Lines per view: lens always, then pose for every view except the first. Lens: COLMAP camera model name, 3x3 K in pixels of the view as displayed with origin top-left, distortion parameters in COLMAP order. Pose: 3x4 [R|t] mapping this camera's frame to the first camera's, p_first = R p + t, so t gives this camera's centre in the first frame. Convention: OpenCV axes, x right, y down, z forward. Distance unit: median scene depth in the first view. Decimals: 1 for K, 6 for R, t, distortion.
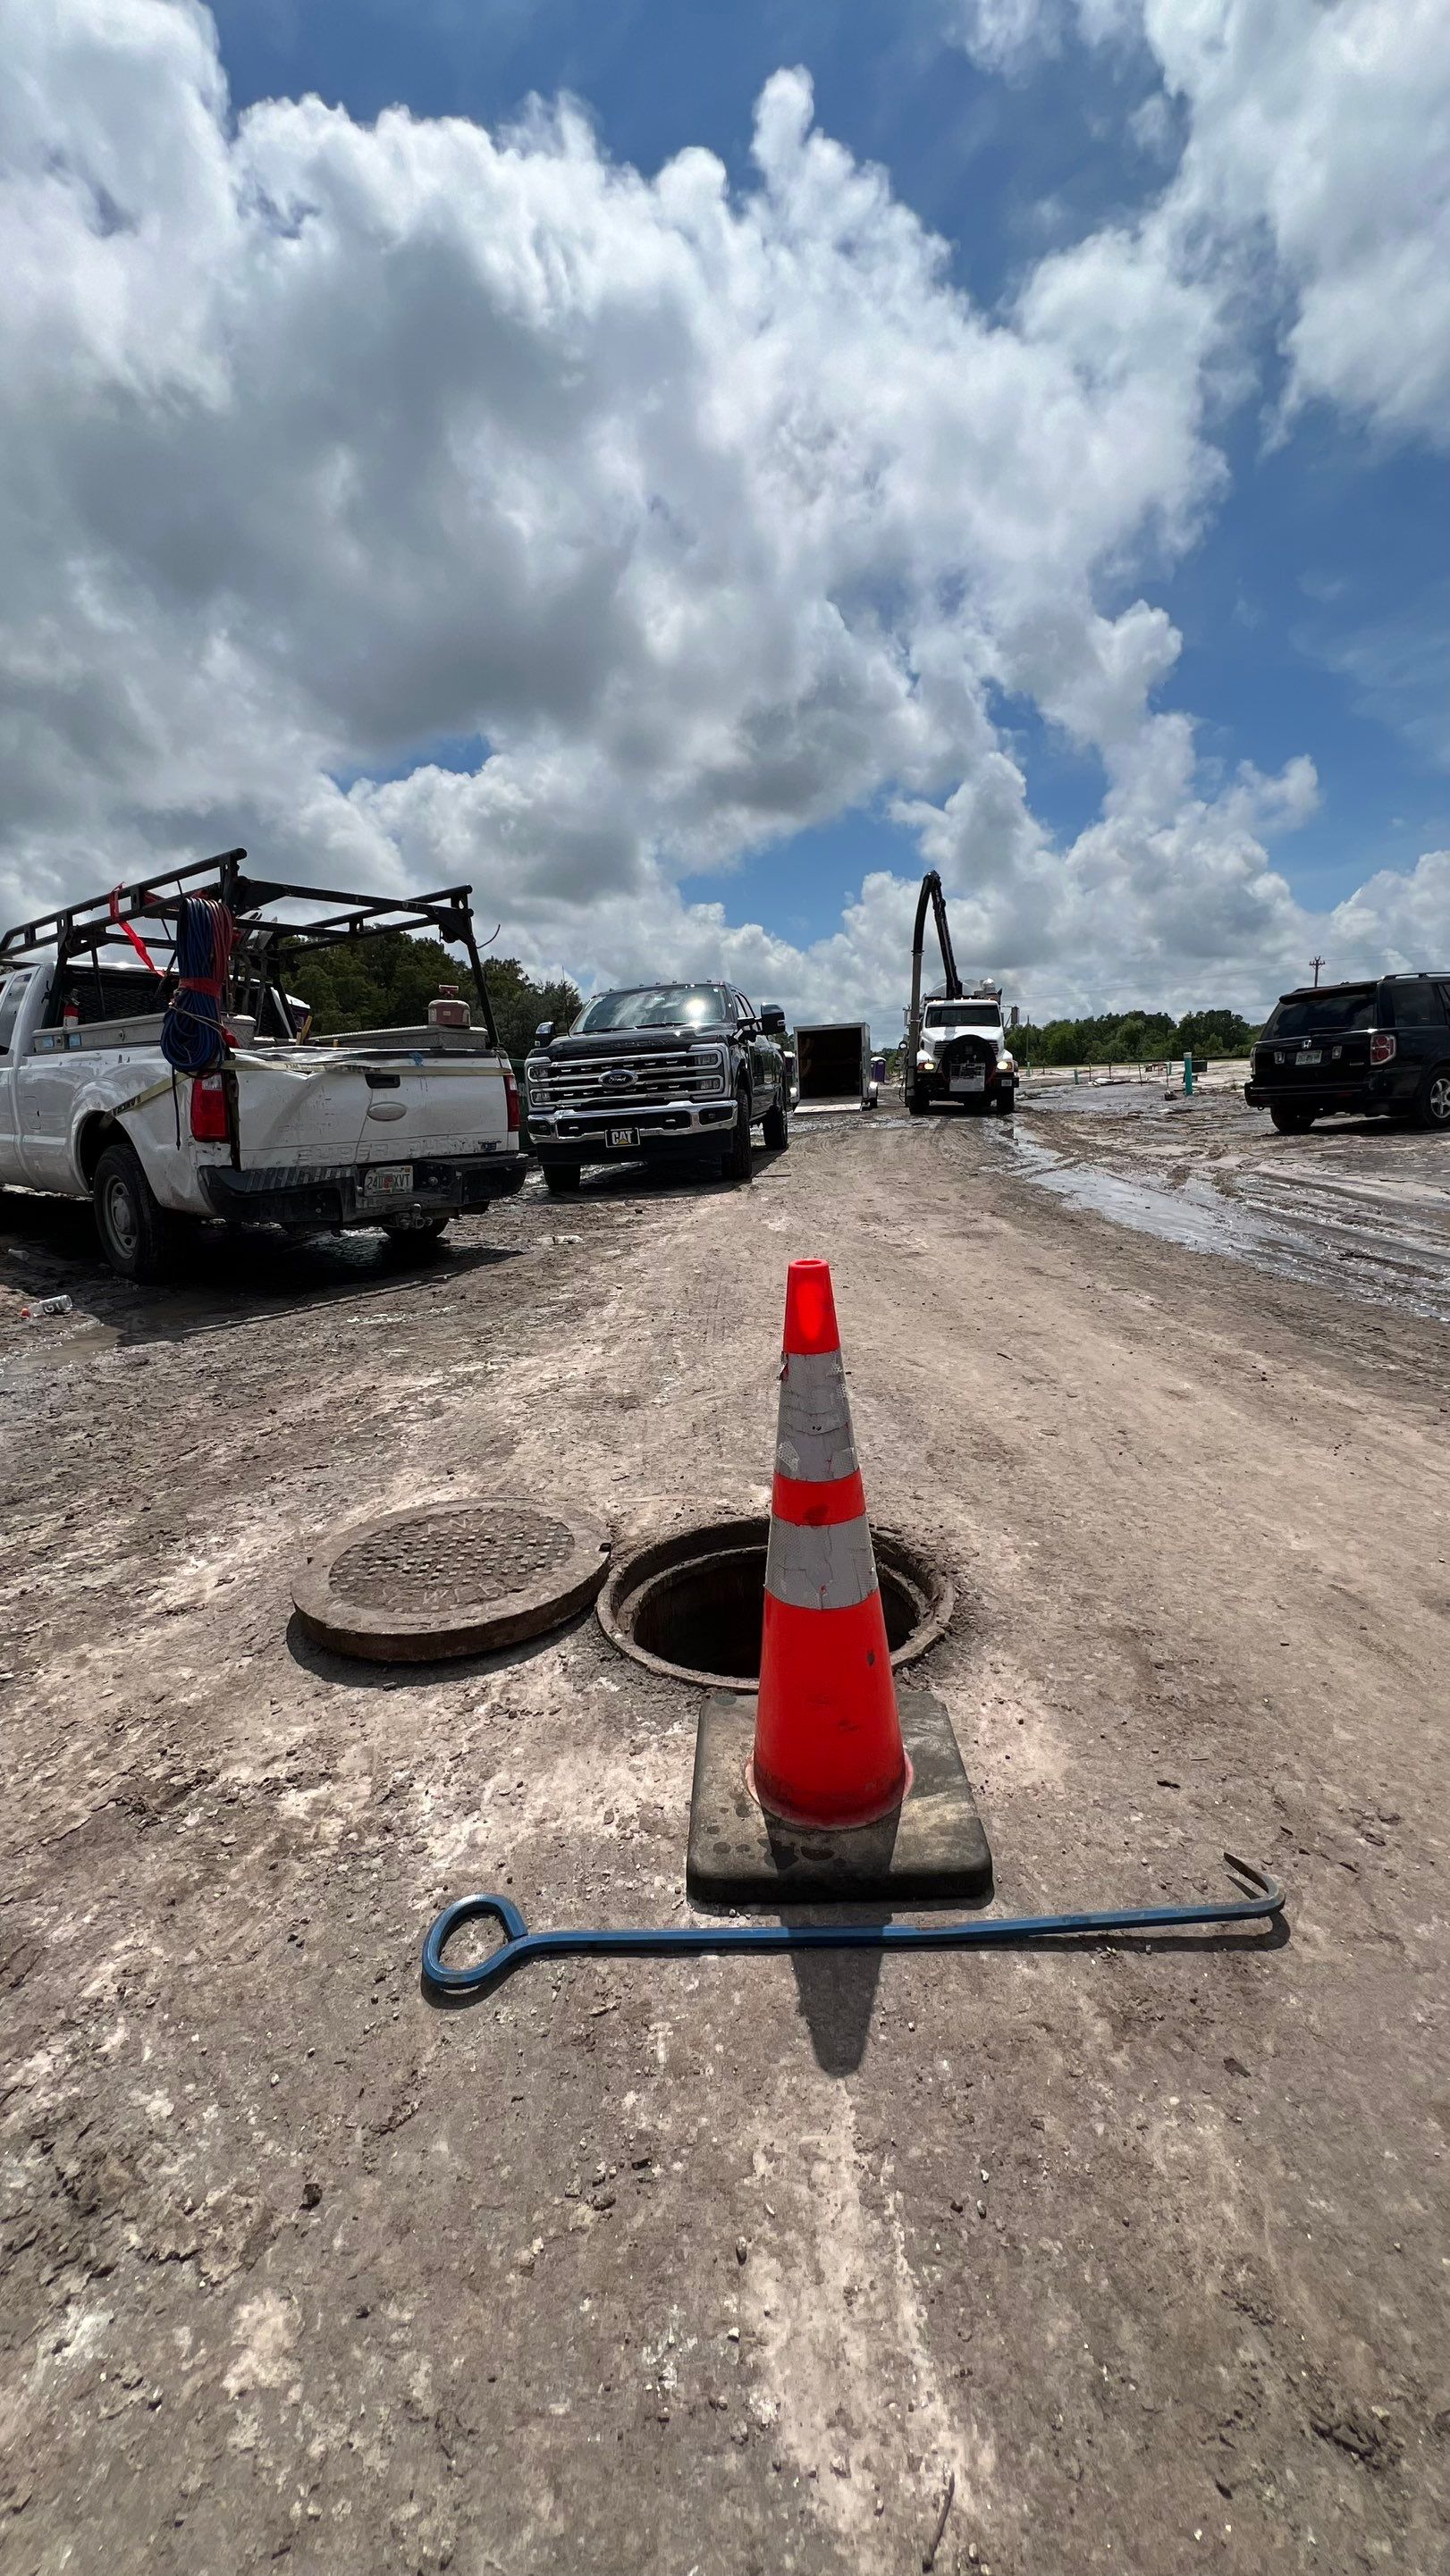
lens RADIAL K [[1028.1, 0, 735.3], [0, 1028.1, 1287.2], [0, 0, 1]] dist [-0.001344, 0.000039]
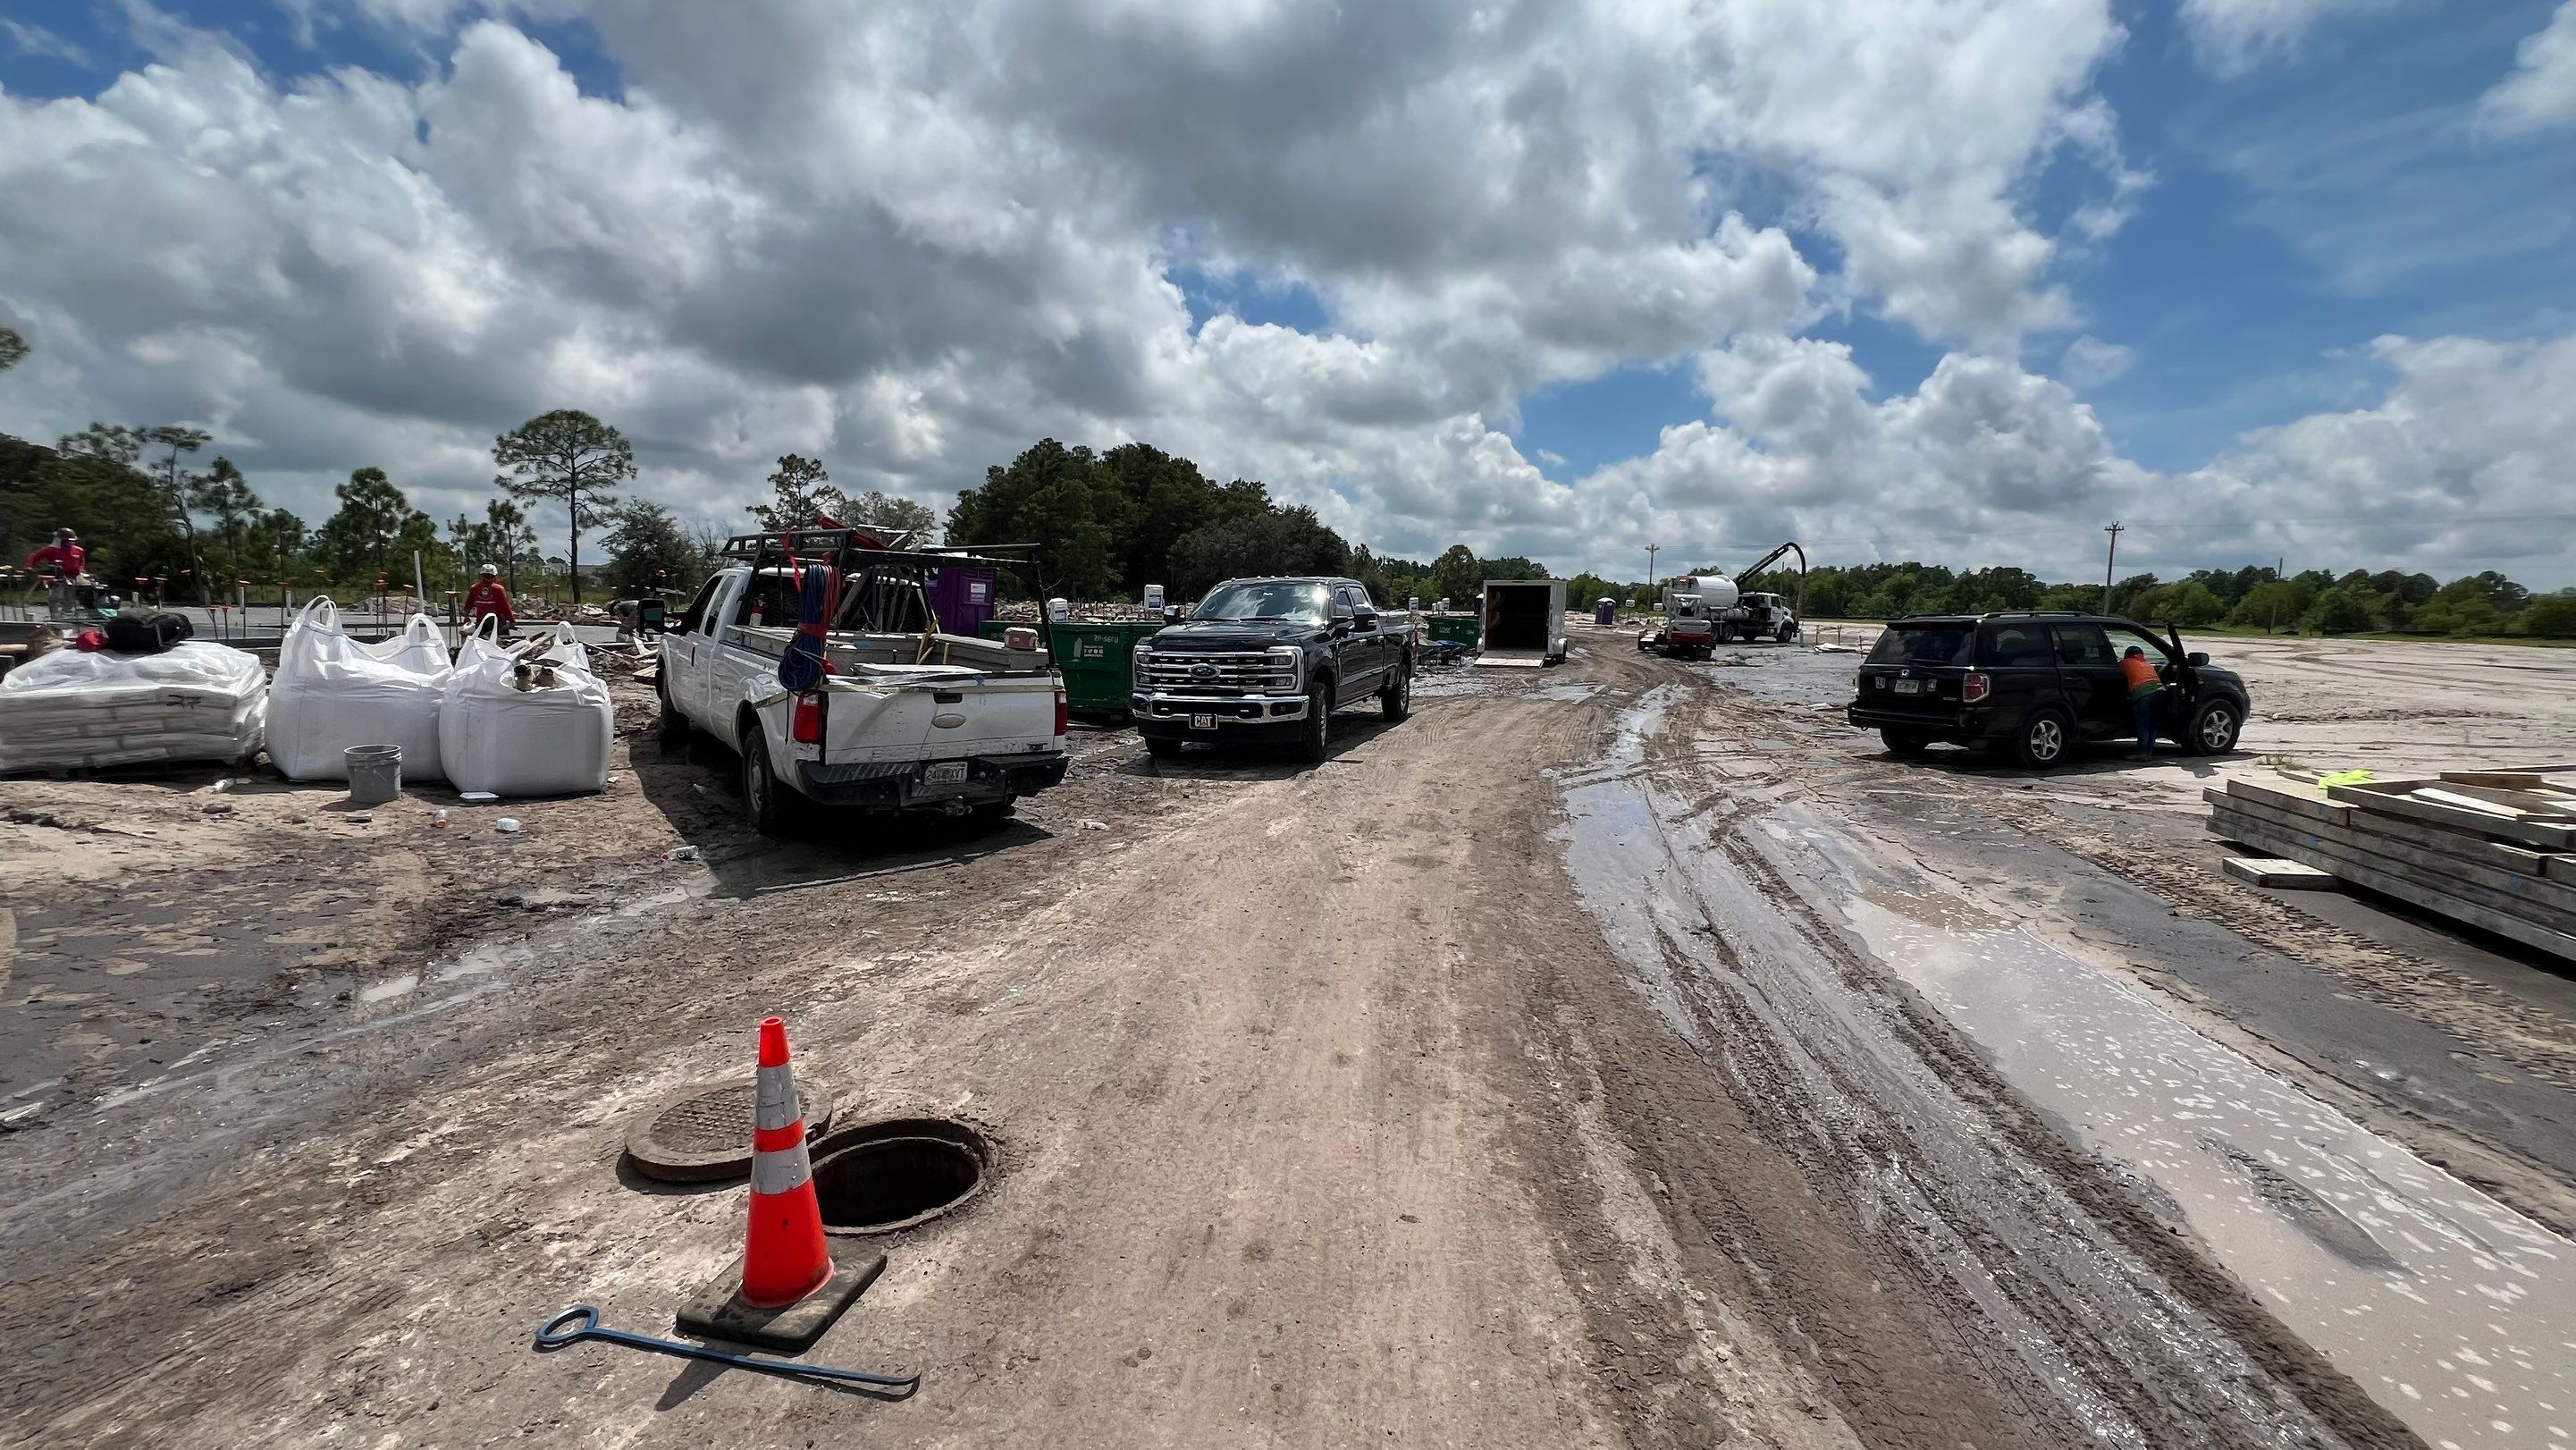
lens RADIAL K [[1028.1, 0, 1288.0], [0, 1028.1, 725.0], [0, 0, 1]] dist [-0.001344, 0.000039]
pose [[0.981592, 0.089459, -0.168741, 0.306656], [-0.101889, 0.992571, -0.066488, -0.129002], [0.161540, 0.082457, 0.983415, -0.201785]]
